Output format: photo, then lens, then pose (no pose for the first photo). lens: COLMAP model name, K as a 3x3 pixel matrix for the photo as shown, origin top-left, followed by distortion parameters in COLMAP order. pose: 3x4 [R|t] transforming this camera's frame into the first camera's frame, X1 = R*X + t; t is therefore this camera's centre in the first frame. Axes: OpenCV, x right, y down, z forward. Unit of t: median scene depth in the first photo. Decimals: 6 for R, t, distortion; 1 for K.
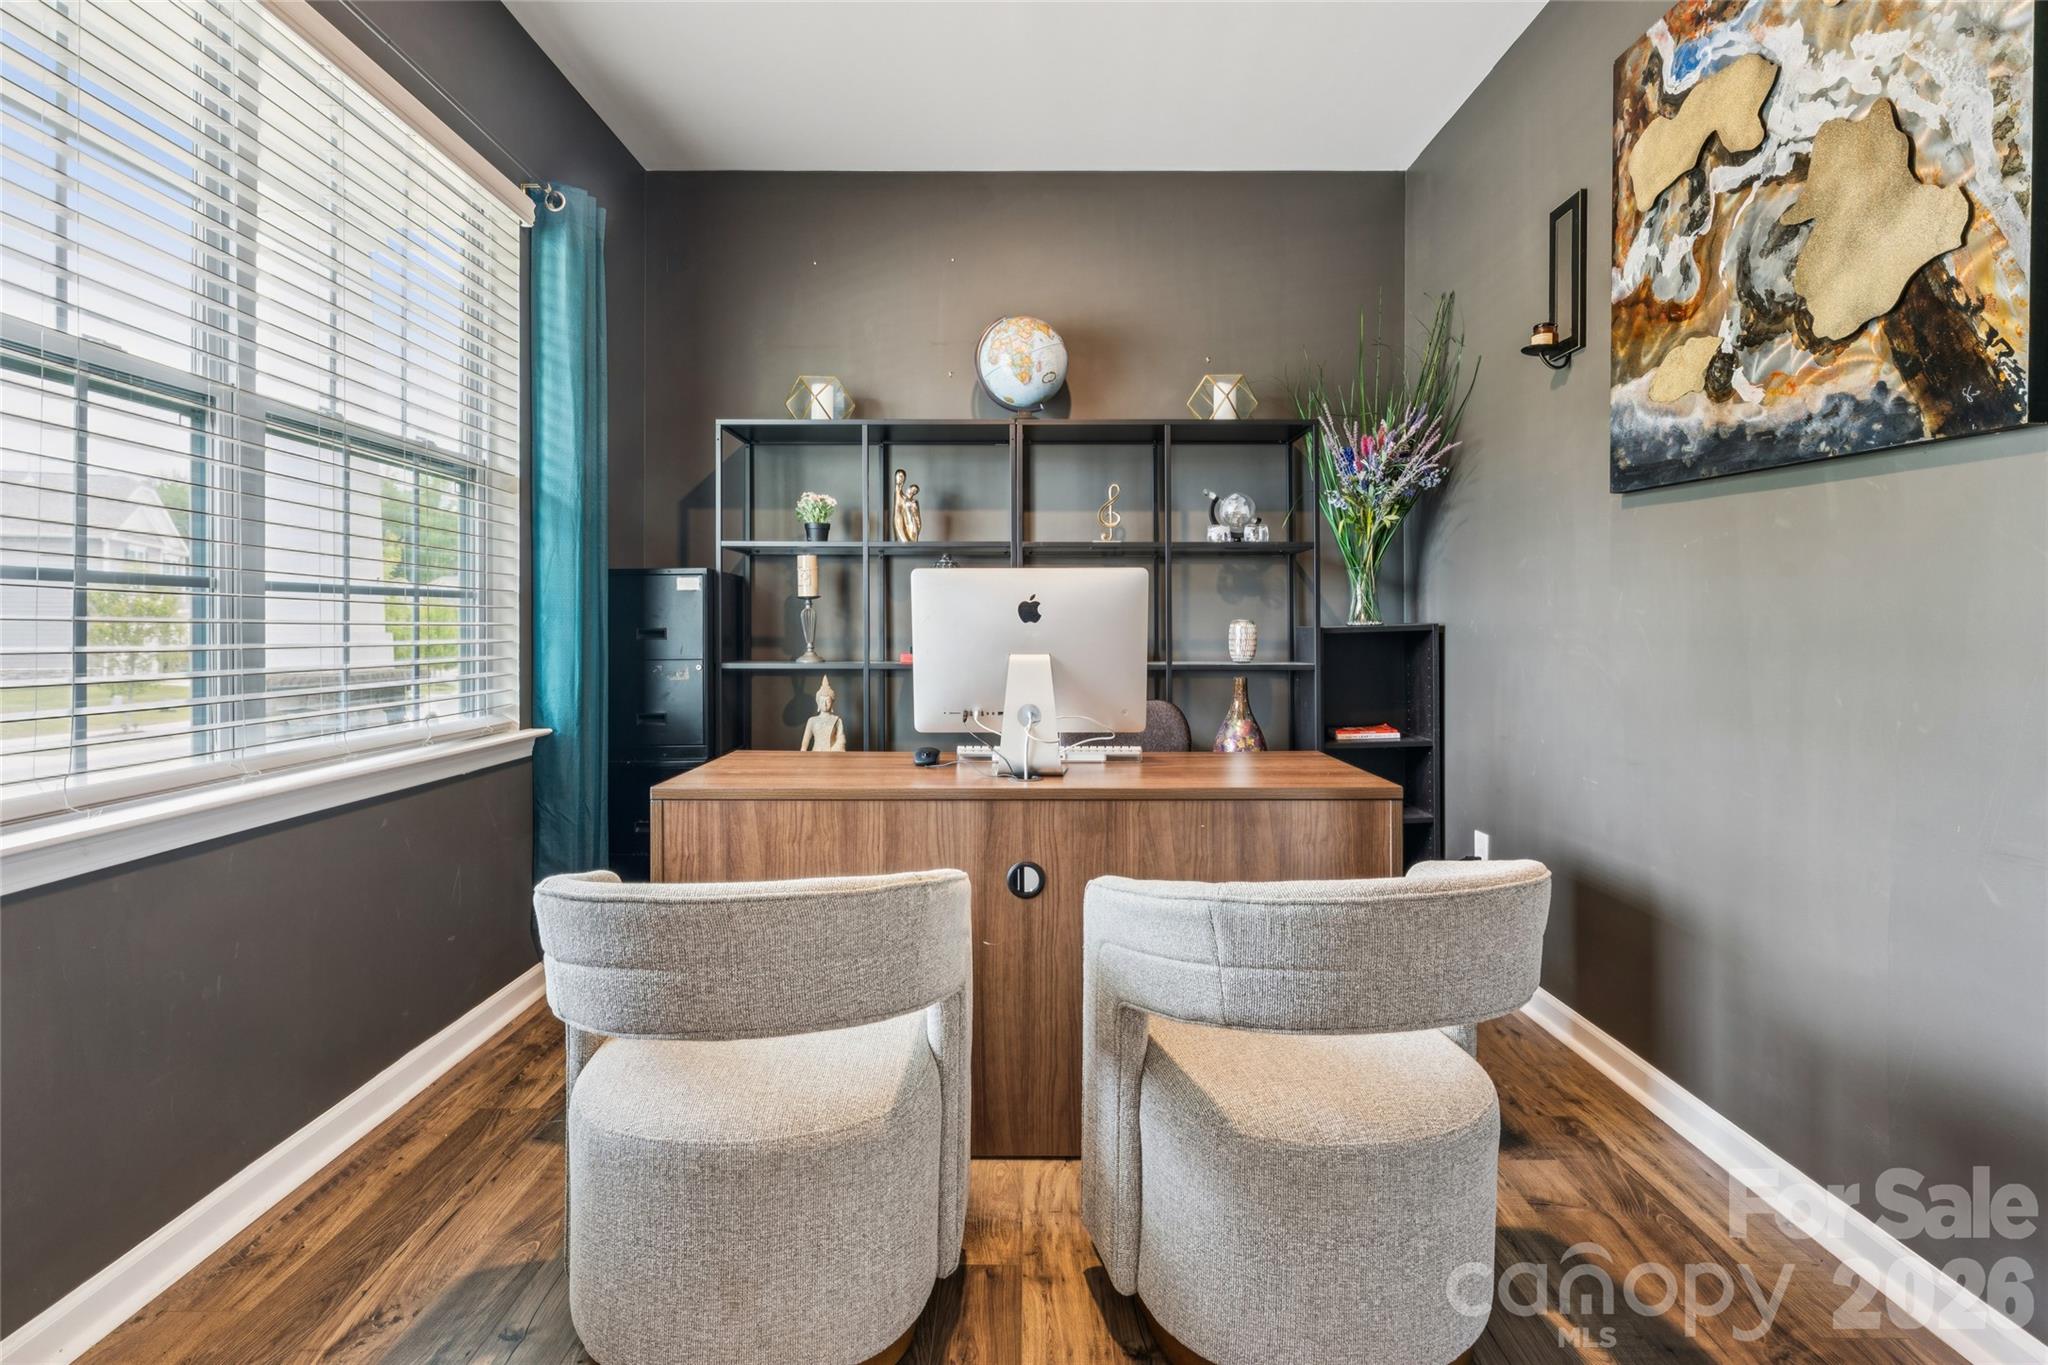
lens RADIAL K [[1016.5, 0, 1023.4], [0, 1016.5, 635.9], [0, 0, 1]] dist [-0.001590, 0.000244]
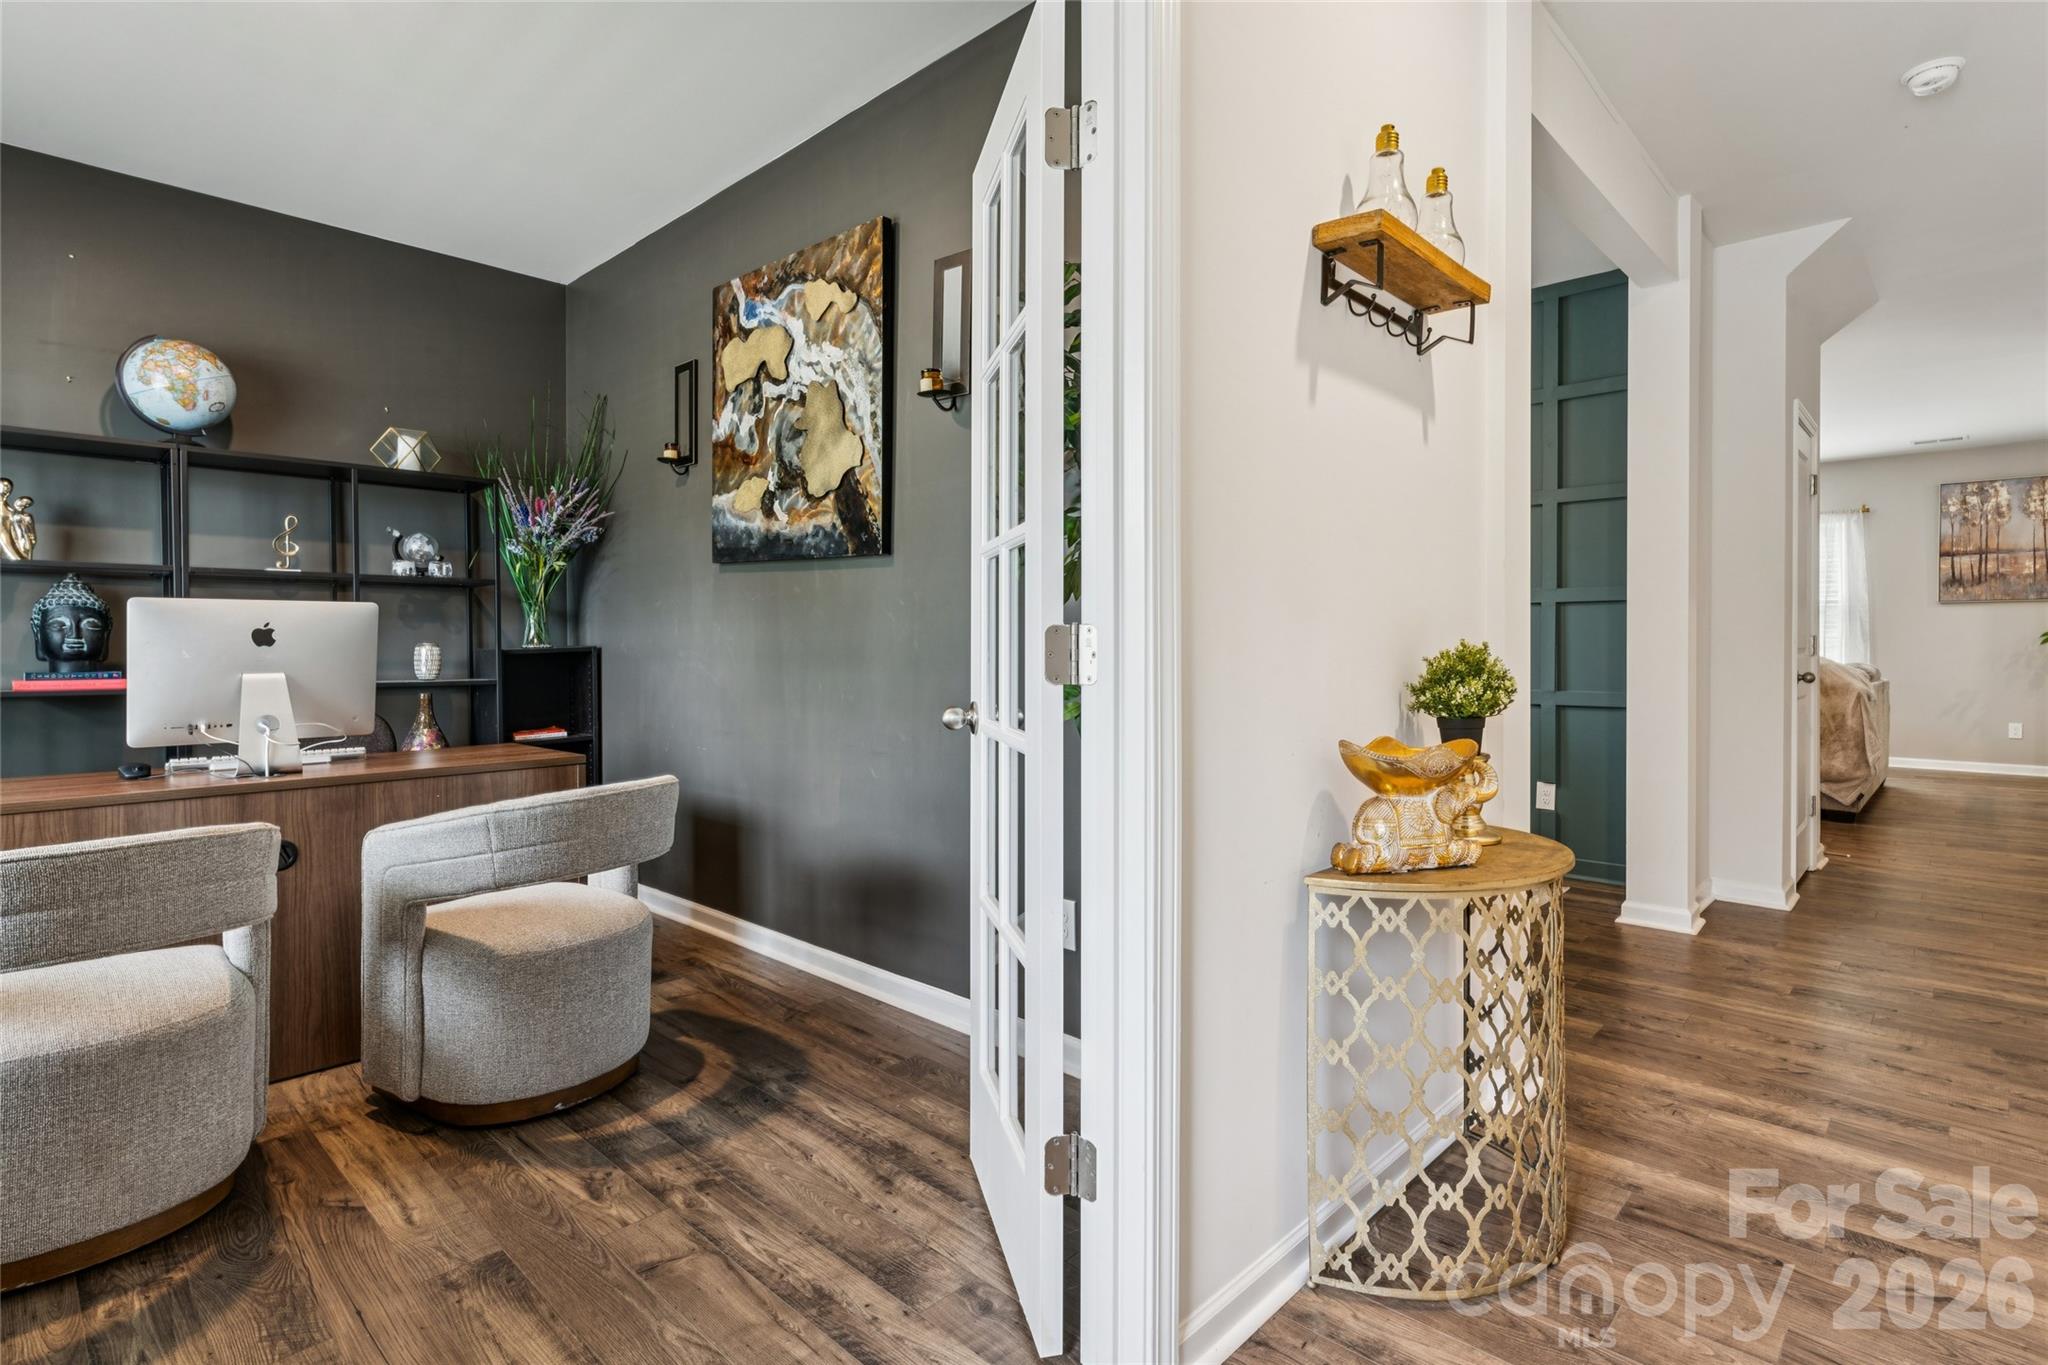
lens RADIAL K [[1016.5, 0, 1023.4], [0, 1016.5, 635.9], [0, 0, 1]] dist [-0.001590, 0.000244]
pose [[0.690560, 0.004472, 0.723261, -0.245889], [0.011418, 0.999789, -0.017083, 0.005098], [-0.723185, 0.020055, 0.690363, -0.468166]]
